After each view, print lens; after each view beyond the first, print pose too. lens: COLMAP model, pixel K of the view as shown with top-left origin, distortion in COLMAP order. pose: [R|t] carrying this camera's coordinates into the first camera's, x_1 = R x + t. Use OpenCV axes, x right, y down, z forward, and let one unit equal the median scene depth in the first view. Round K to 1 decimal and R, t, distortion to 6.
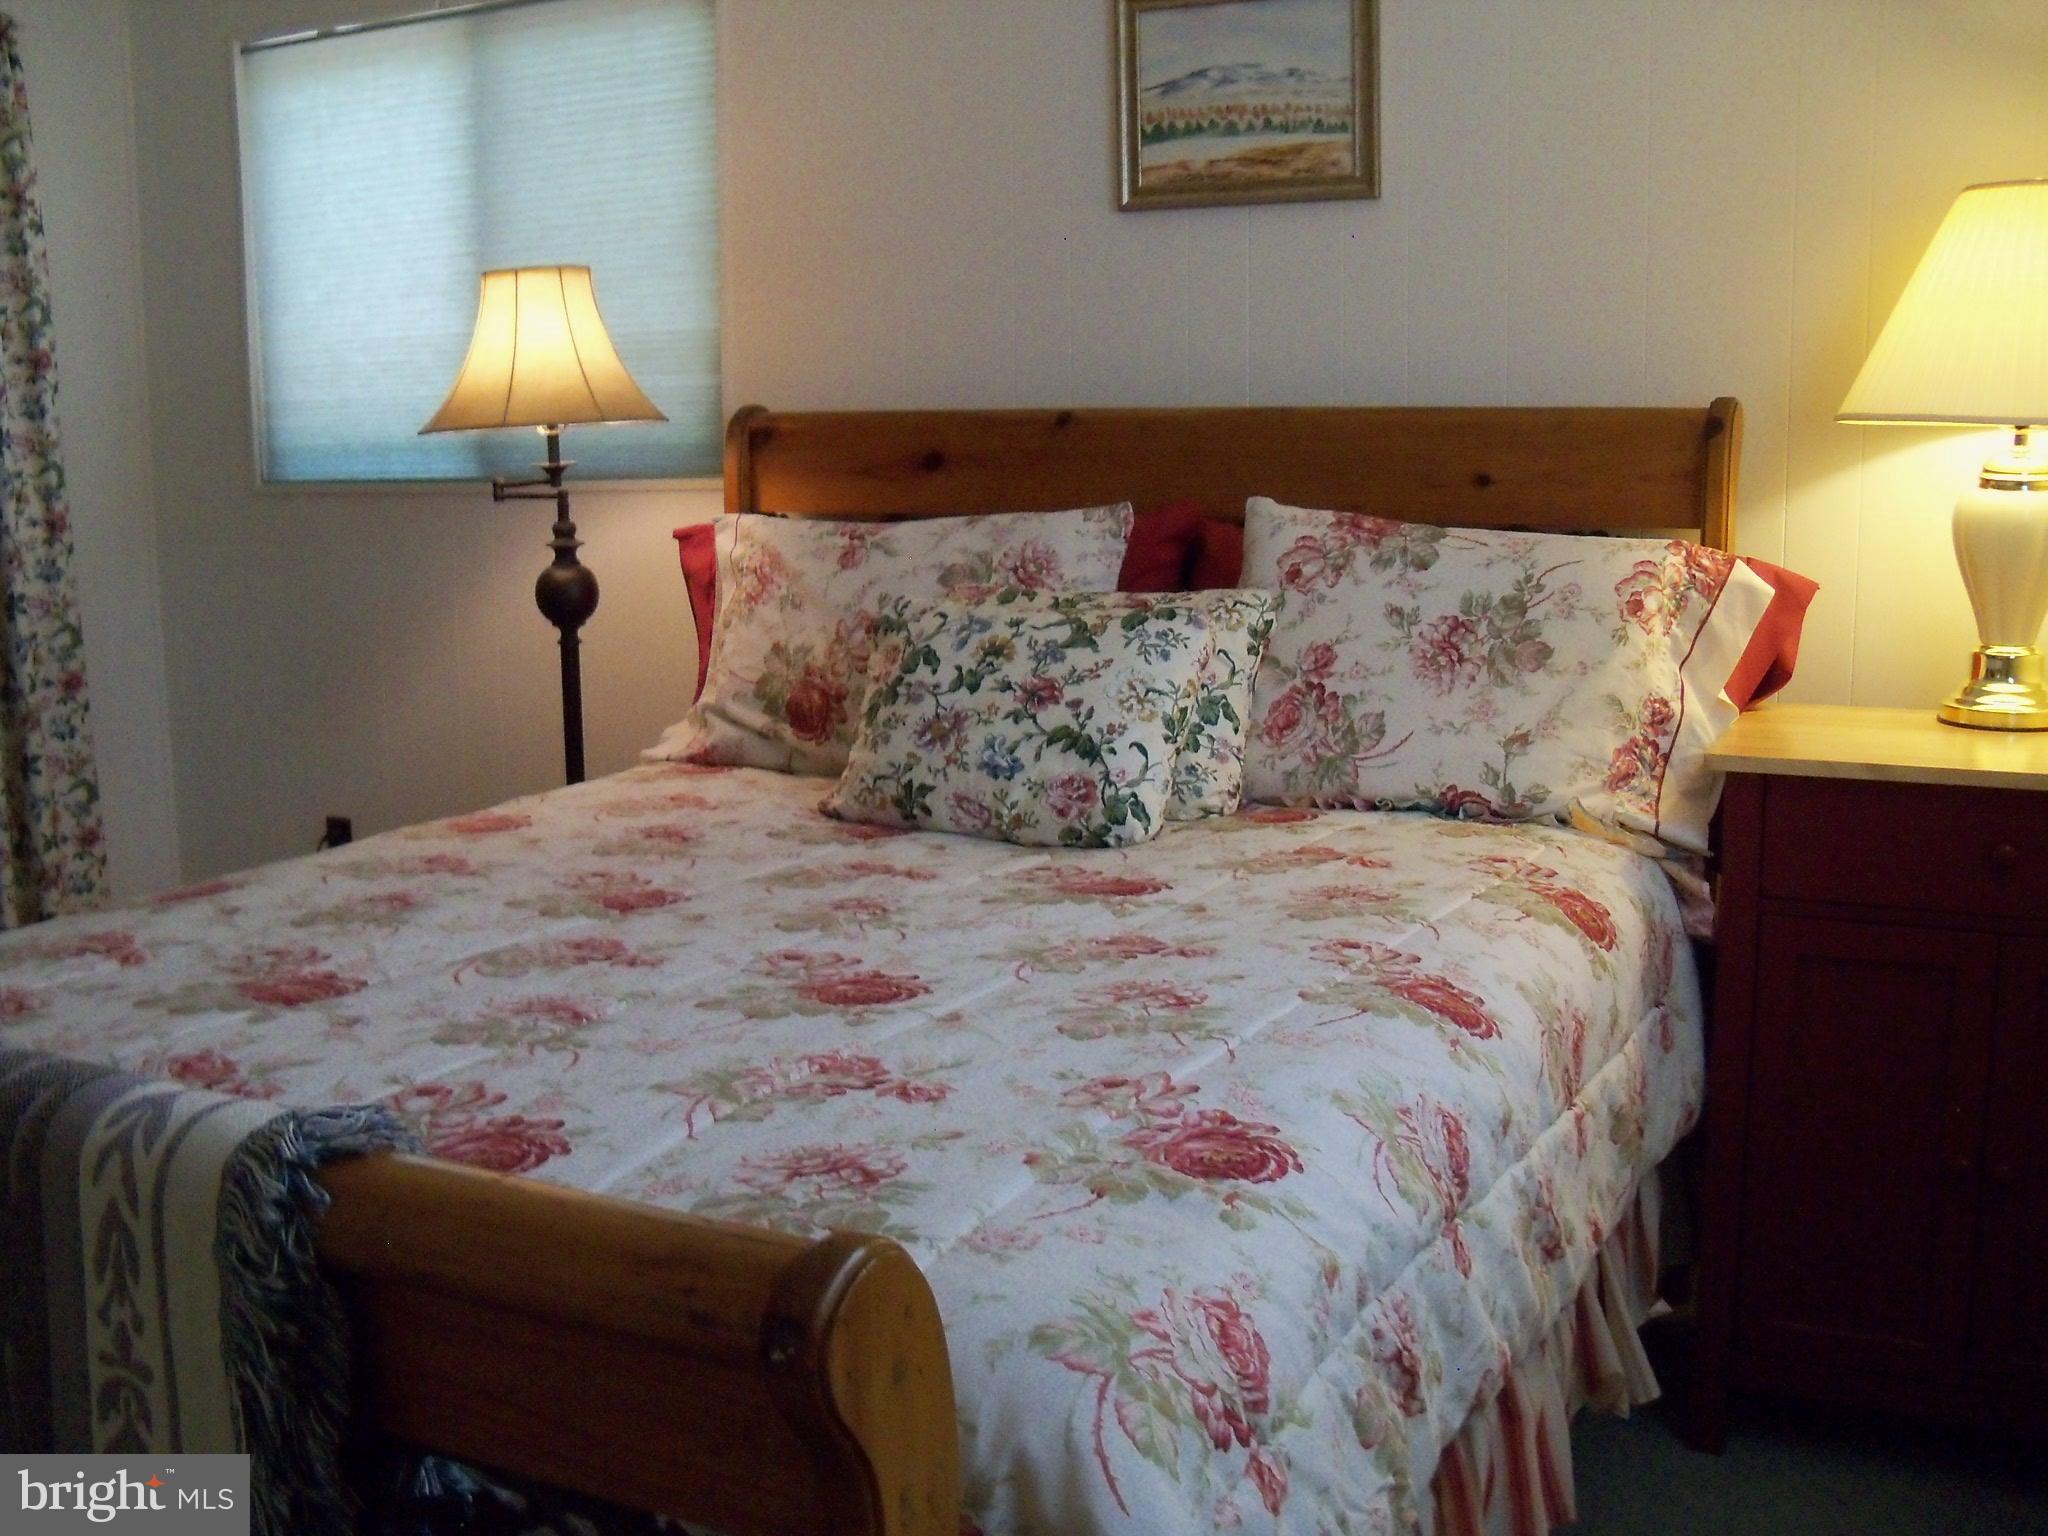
lens RADIAL K [[2115.2, 0, 1024.0], [0, 2115.2, 768.0], [0, 0, 1]] dist [-0.229236, 0.246860]
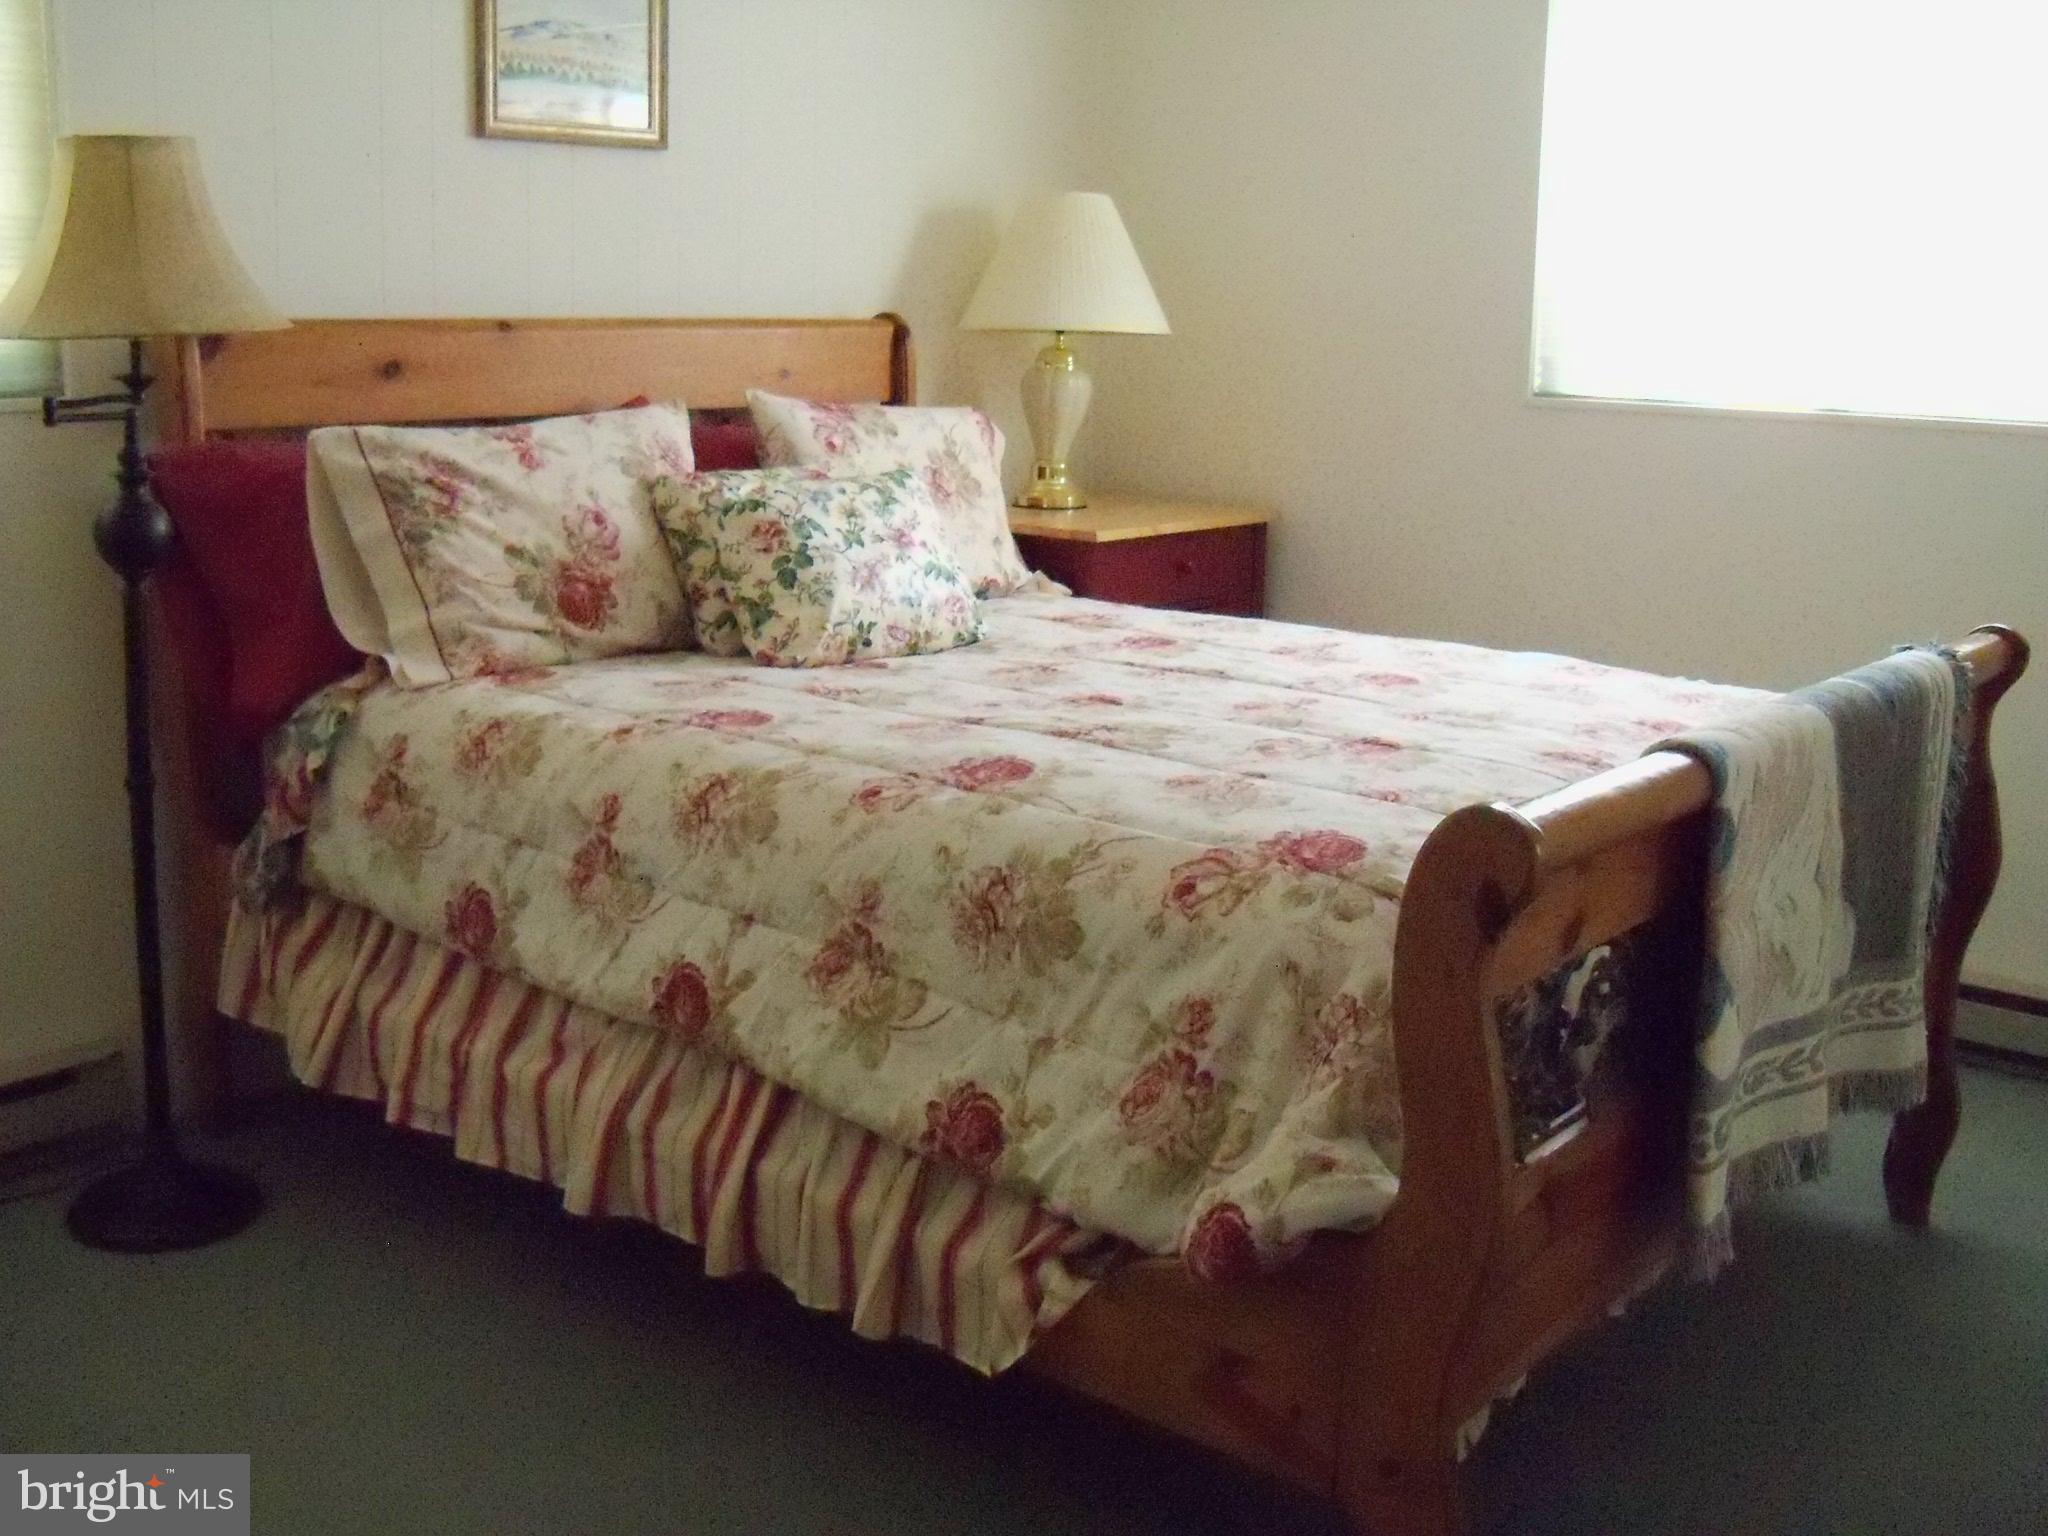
lens RADIAL K [[2115.2, 0, 1024.0], [0, 2115.2, 768.0], [0, 0, 1]] dist [-0.229236, 0.246860]
pose [[0.202079, -0.190722, 0.960619, -1.034067], [0.140845, 0.976318, 0.164210, -0.083301], [-0.969189, 0.102115, 0.224156, 0.535448]]
